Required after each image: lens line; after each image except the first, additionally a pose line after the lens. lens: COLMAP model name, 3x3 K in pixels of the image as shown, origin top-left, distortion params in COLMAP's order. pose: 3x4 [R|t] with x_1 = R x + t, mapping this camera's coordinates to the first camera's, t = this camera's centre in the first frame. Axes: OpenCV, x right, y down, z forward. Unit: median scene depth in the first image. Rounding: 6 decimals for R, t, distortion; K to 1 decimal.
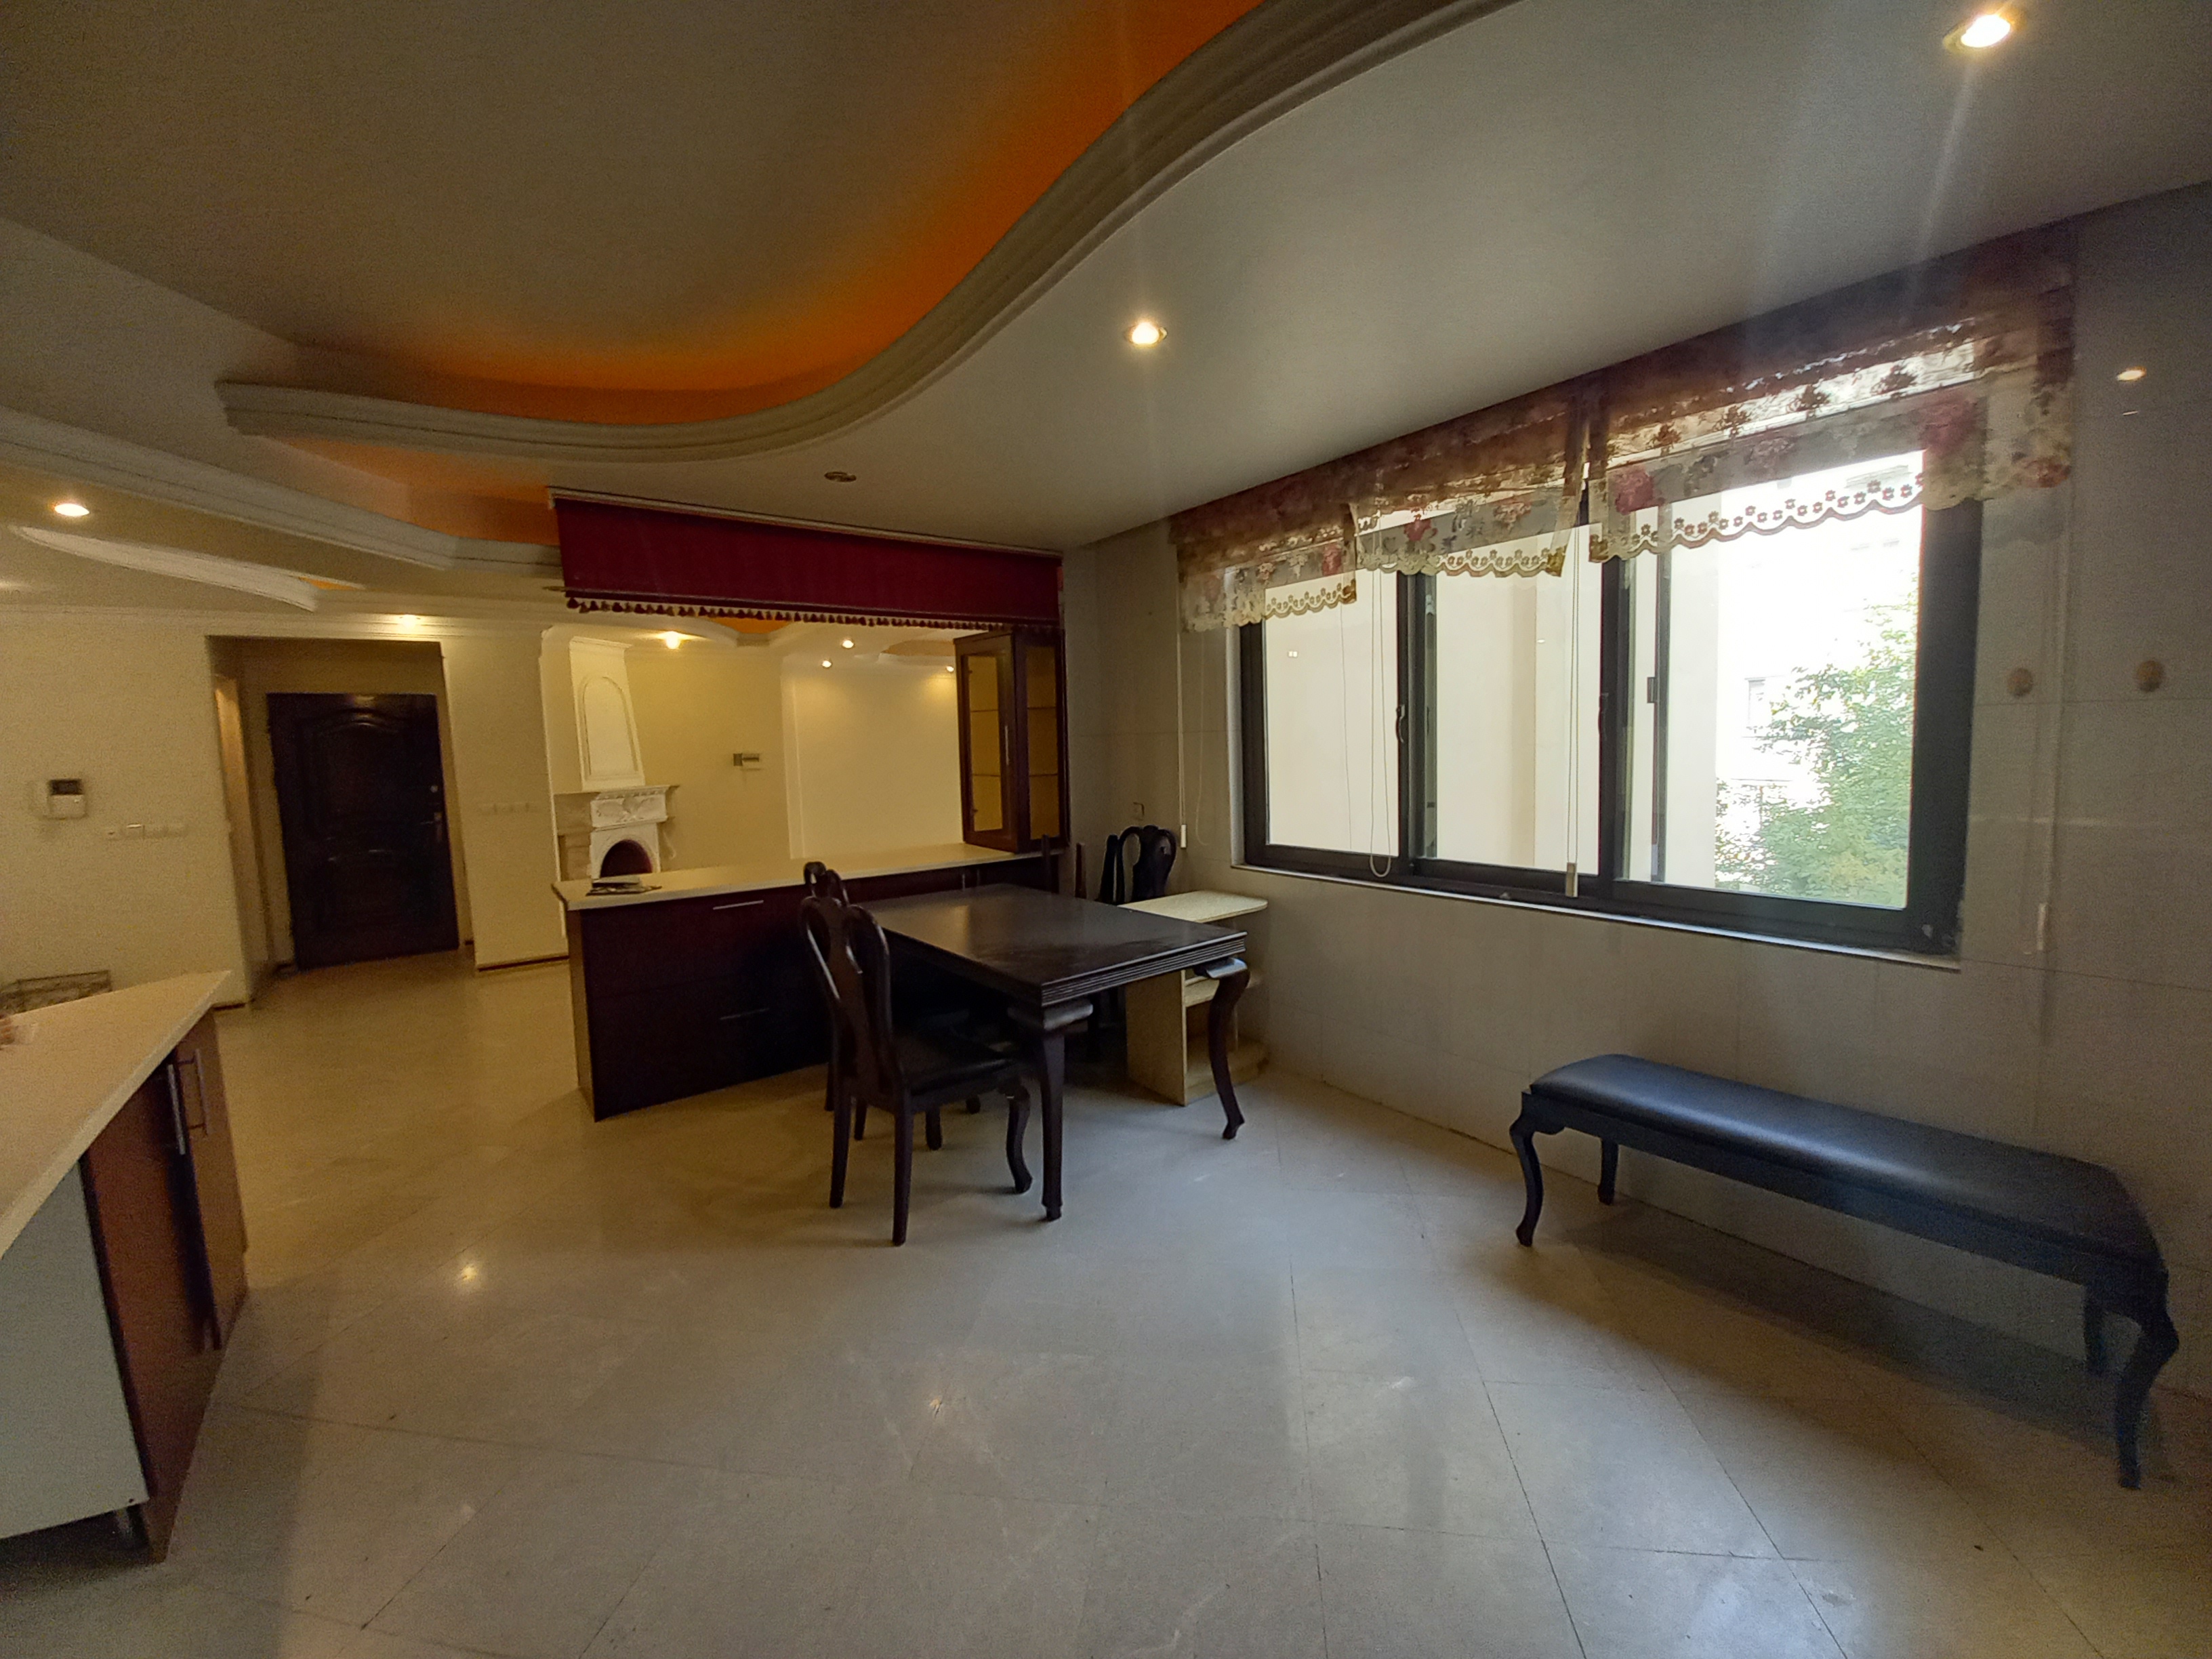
lens RADIAL K [[871.2, 0, 1116.4], [0, 871.2, 806.9], [0, 0, 1]] dist [0.025519, -0.018260]
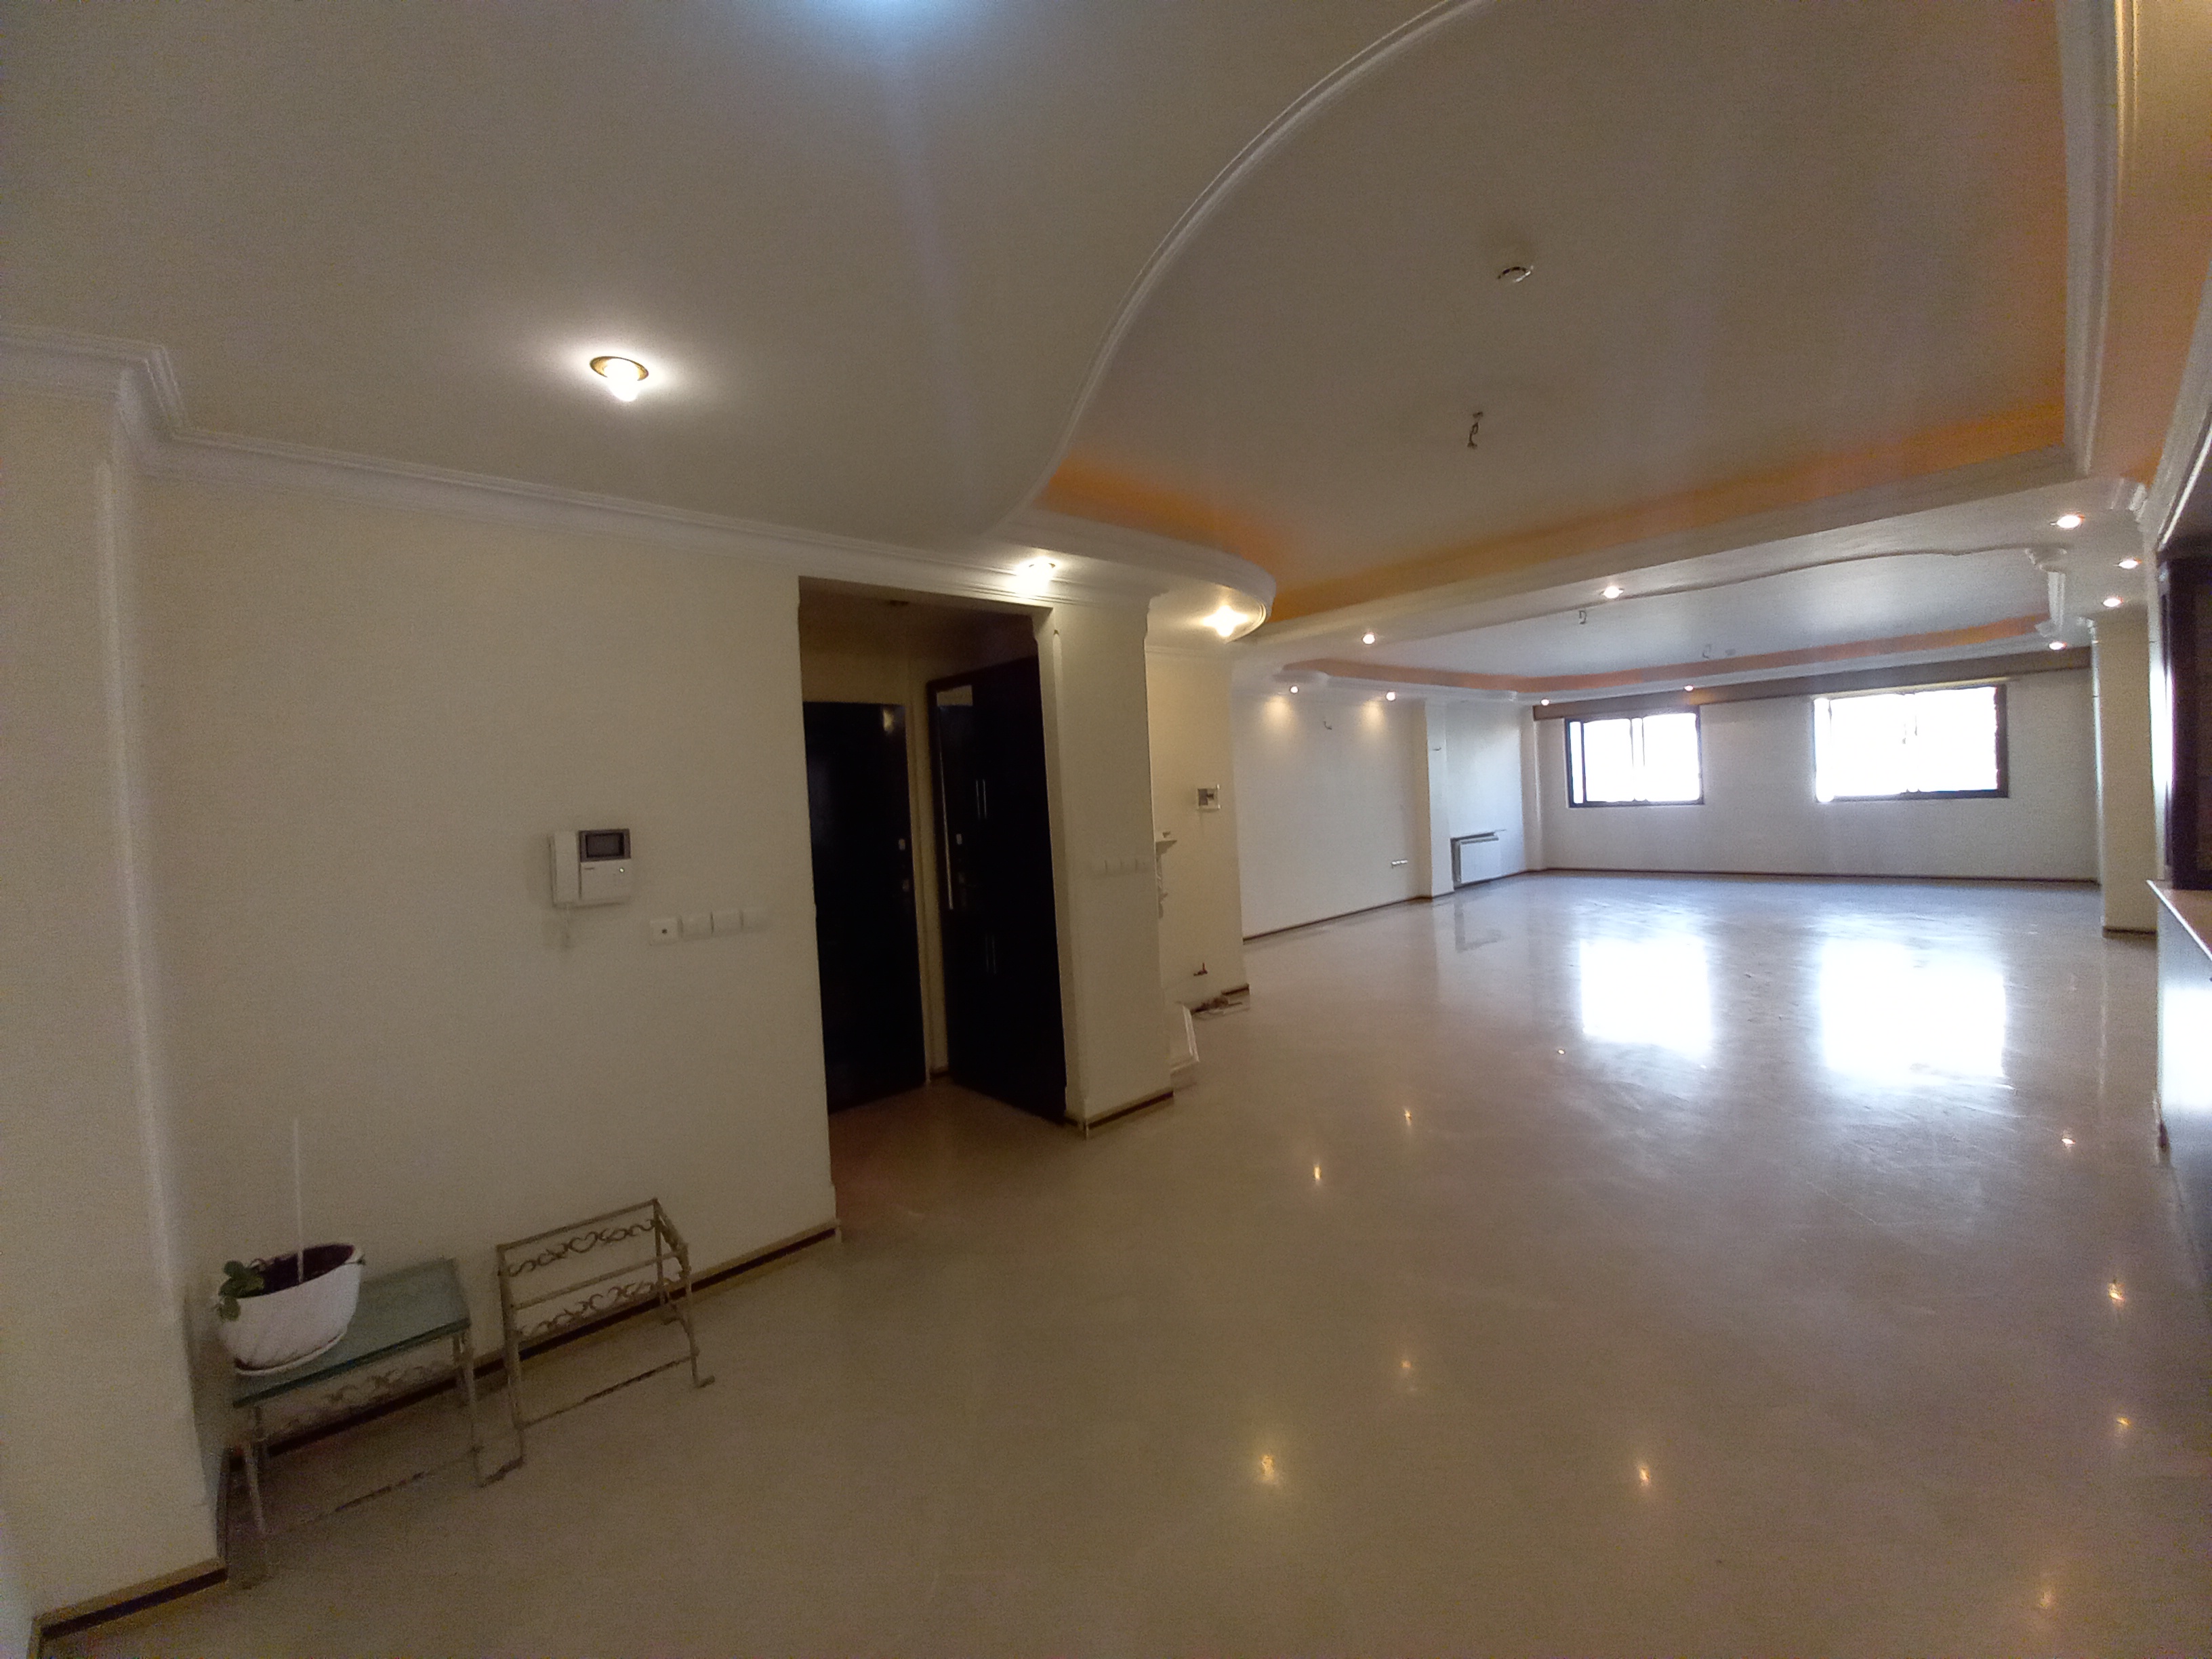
lens RADIAL K [[871.2, 0, 1116.4], [0, 871.2, 806.9], [0, 0, 1]] dist [0.025519, -0.018260]
pose [[0.998177, -0.024980, 0.054945, -0.882194], [0.028393, 0.997657, -0.062248, -0.003902], [-0.053261, 0.063695, 0.996547, 0.442888]]
